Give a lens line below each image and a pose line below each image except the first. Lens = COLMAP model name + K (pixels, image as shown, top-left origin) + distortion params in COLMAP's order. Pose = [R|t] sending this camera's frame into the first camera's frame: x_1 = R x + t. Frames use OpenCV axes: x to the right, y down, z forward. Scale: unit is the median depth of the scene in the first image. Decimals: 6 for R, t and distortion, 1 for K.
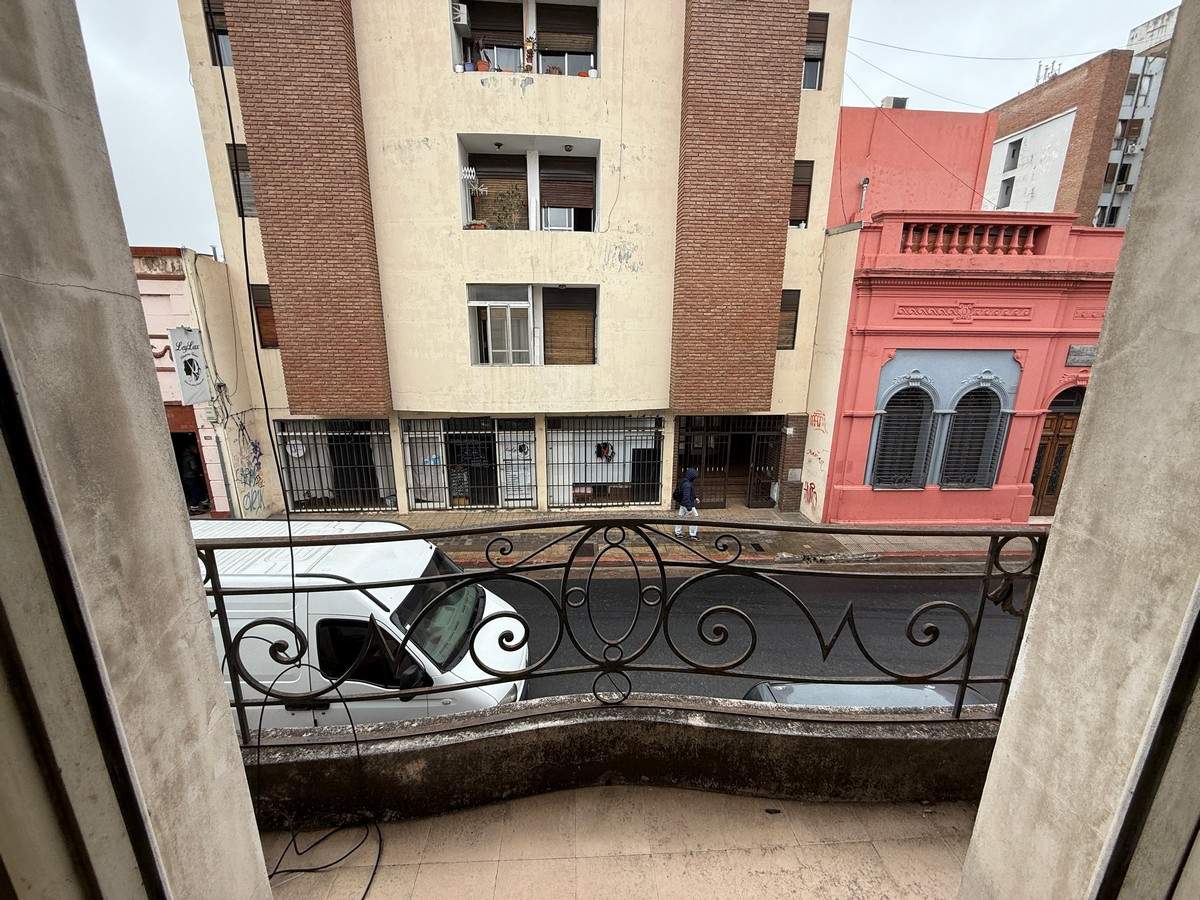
lens RADIAL K [[478.2, 0, 597.6], [0, 478.2, 449.8], [0, 0, 1]] dist [0.001679, -0.000788]
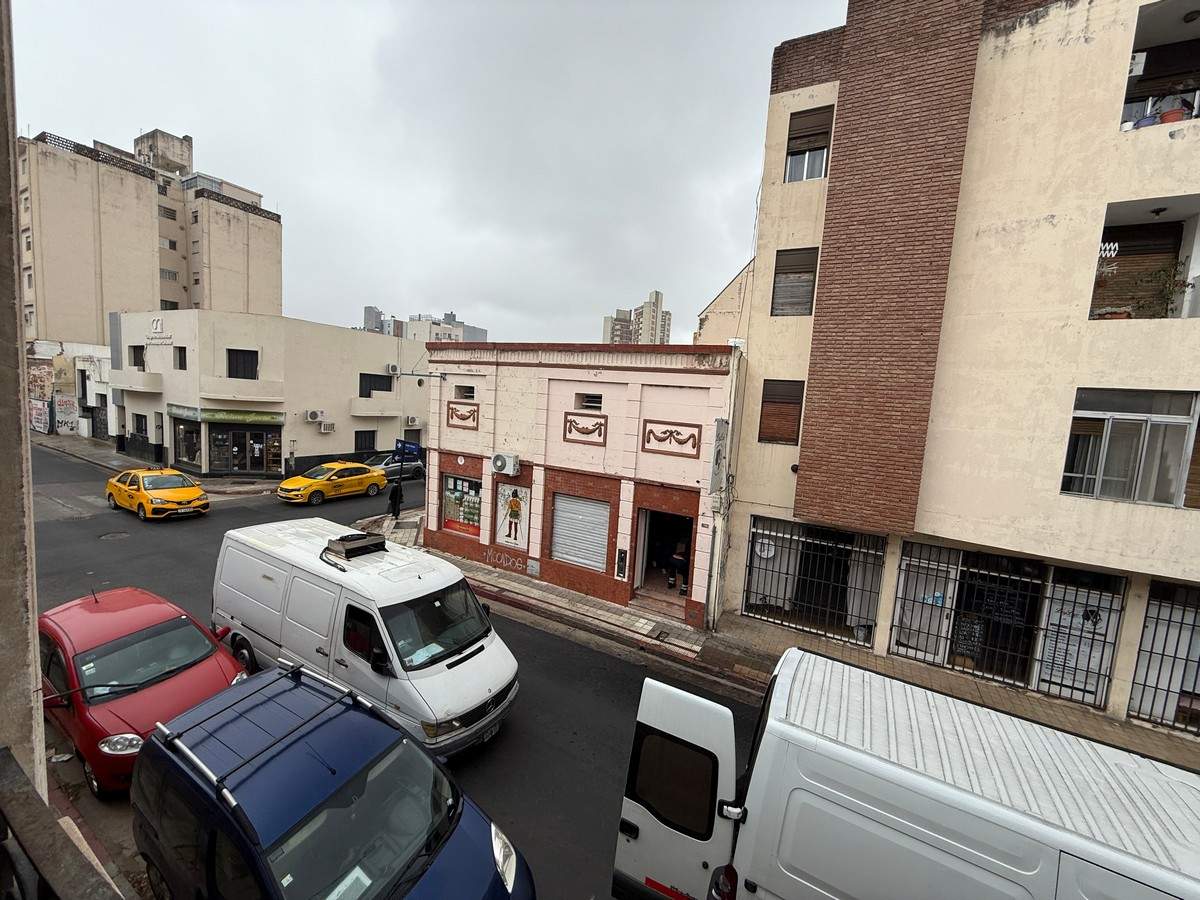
lens RADIAL K [[478.2, 0, 593.7], [0, 478.2, 453.1], [0, 0, 1]] dist [0.001679, -0.000788]
pose [[0.845301, 0.110326, -0.522776, -0.451543], [-0.197794, 0.973549, -0.114367, -0.010805], [0.496330, 0.200077, 0.844764, 0.009490]]
